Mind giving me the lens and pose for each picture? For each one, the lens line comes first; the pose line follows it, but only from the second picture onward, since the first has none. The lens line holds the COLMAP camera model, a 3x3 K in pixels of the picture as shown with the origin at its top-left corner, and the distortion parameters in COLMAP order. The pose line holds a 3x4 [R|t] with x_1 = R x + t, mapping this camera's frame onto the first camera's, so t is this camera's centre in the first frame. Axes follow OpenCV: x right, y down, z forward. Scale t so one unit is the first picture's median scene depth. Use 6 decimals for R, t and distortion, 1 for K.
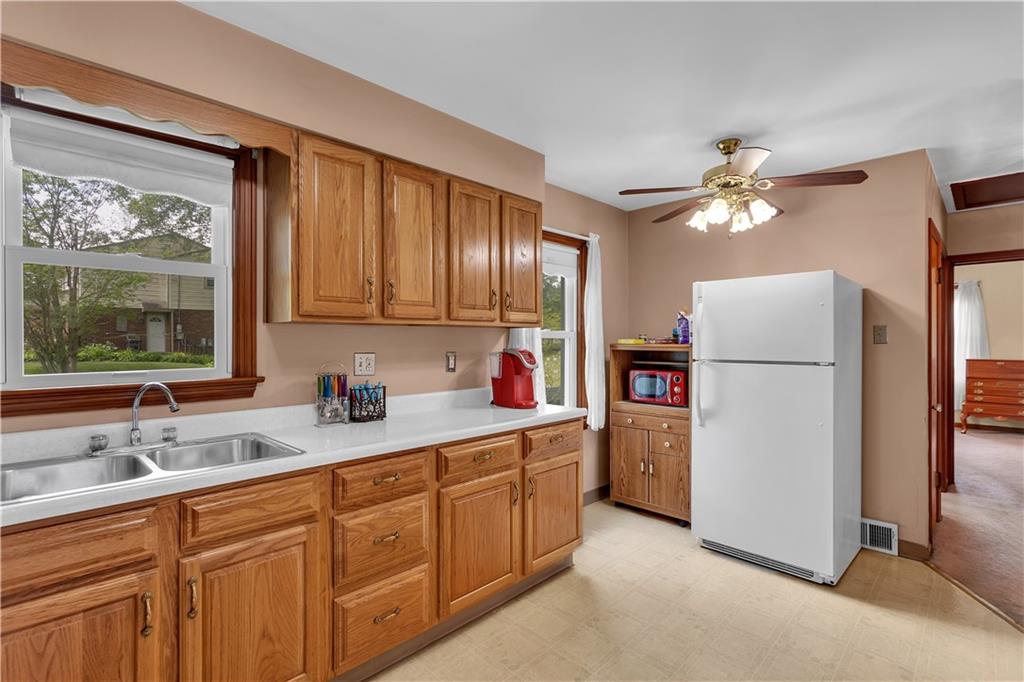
lens RADIAL K [[465.8, 0, 532.1], [0, 465.8, 337.6], [0, 0, 1]] dist [-0.003905, 0.001774]
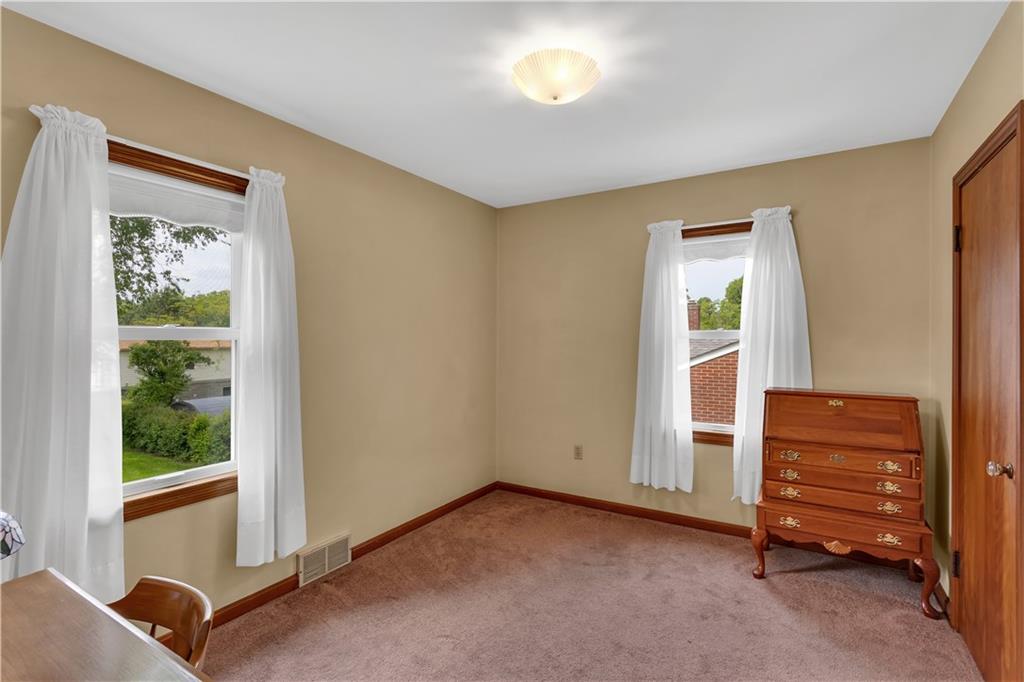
lens RADIAL K [[465.8, 0, 508.0], [0, 465.8, 338.8], [0, 0, 1]] dist [-0.003905, 0.001774]
pose [[0.979868, -0.003179, 0.199620, 0.364908], [0.002567, 0.999991, 0.003321, -0.001126], [-0.199629, -0.002742, 0.979868, 0.372122]]
